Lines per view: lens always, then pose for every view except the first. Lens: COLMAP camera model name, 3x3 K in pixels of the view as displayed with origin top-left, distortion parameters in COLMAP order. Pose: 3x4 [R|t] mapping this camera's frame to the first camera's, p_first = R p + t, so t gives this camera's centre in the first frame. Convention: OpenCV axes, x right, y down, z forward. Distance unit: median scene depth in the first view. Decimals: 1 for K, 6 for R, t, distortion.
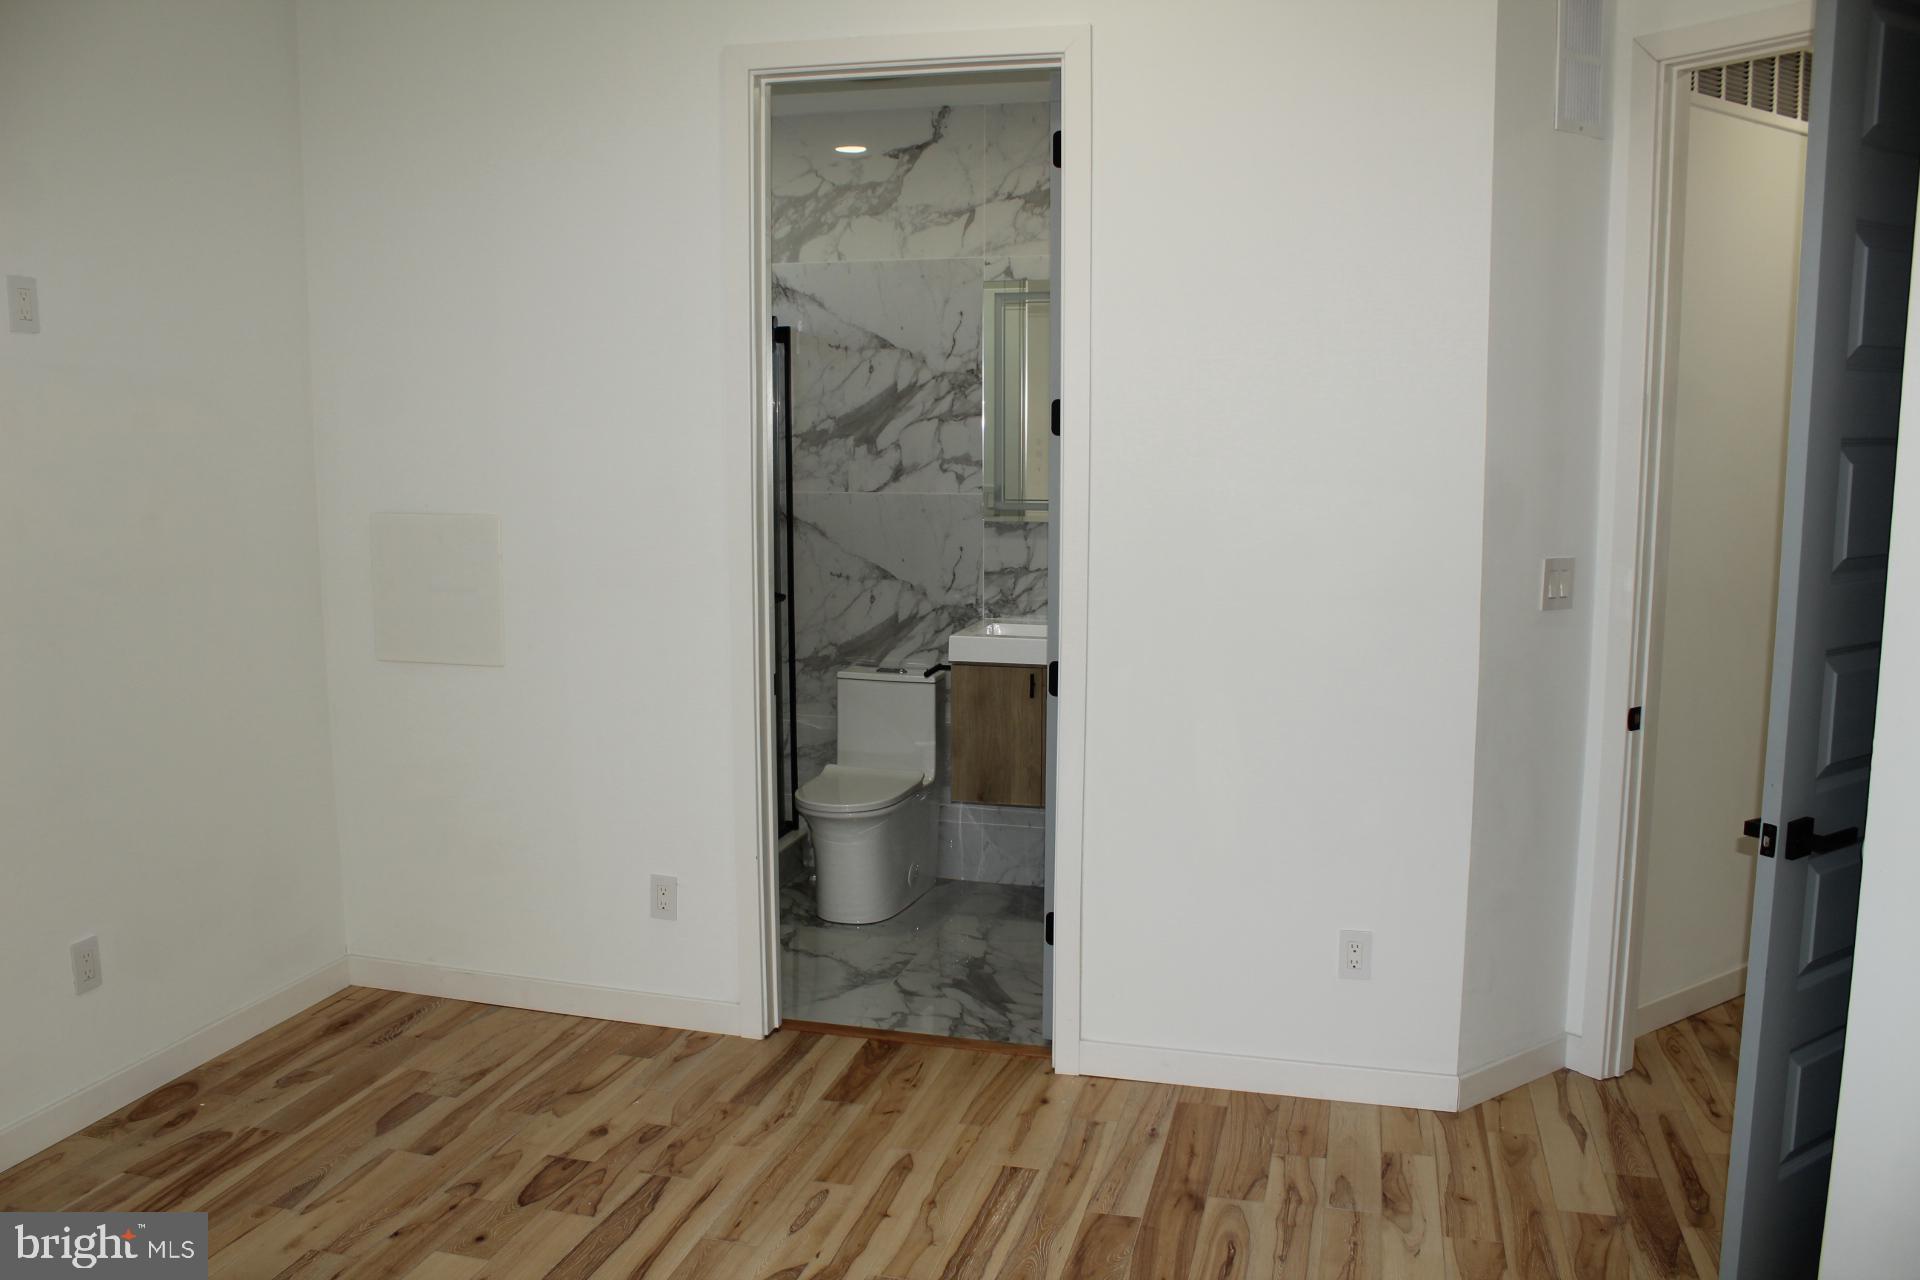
lens RADIAL K [[1592.3, 0, 950.9], [0, 1592.3, 635.8], [0, 0, 1]] dist [-0.163648, 0.141667]
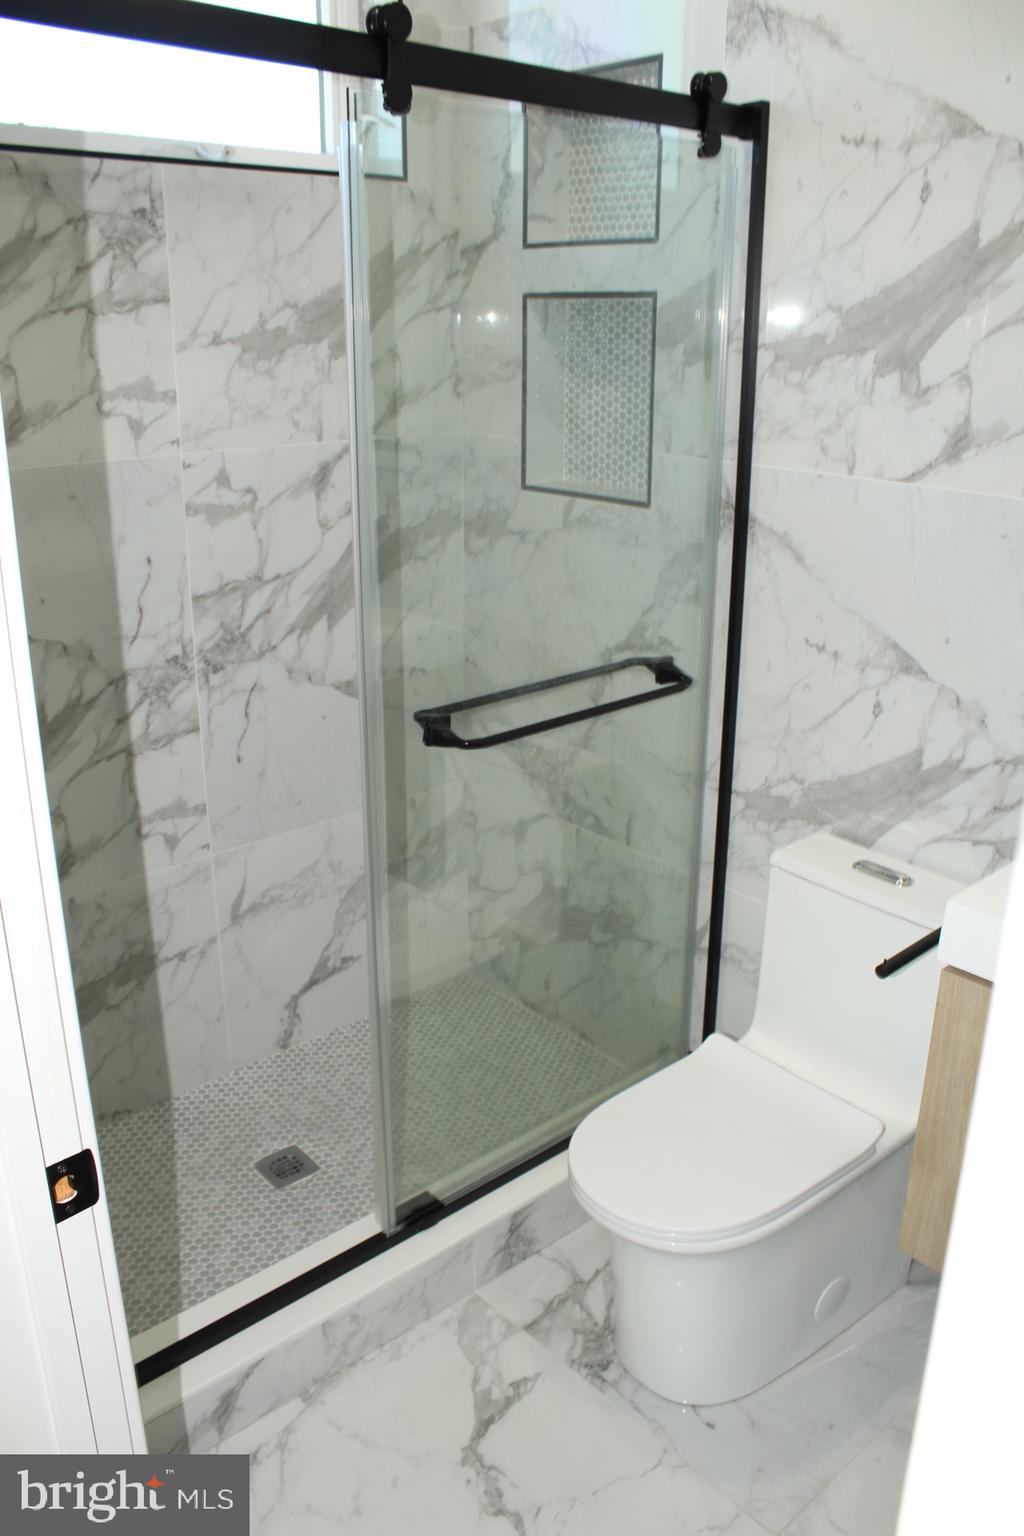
lens RADIAL K [[1273.8, 0, 508.9], [0, 1273.8, 782.8], [0, 0, 1]] dist [-0.163648, 0.141667]
pose [[0.839799, 0.193302, -0.507318, 0.053315], [-0.078224, 0.967798, 0.239267, -0.084320], [0.537232, -0.161252, 0.827877, 0.641263]]
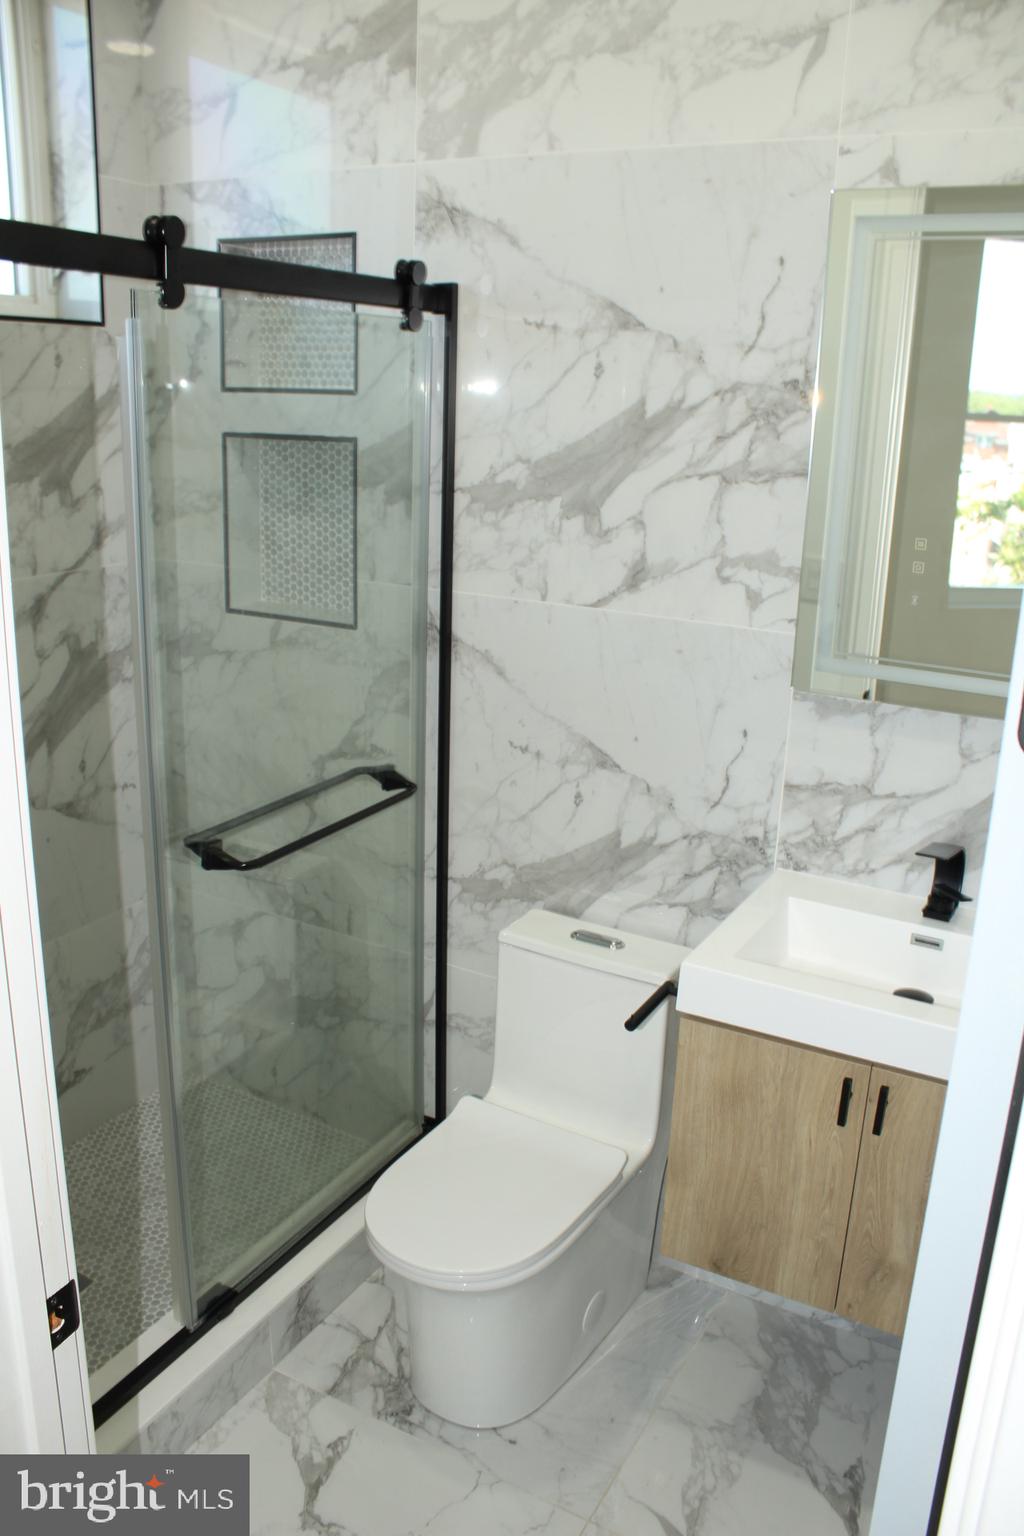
lens RADIAL K [[1273.8, 0, 517.1], [0, 1273.8, 781.9], [0, 0, 1]] dist [-0.163648, 0.141667]
pose [[0.971099, 0.101273, -0.216124, 0.025162], [-0.065276, 0.983684, 0.167643, -0.103405], [0.229576, -0.148691, 0.961866, 0.583847]]
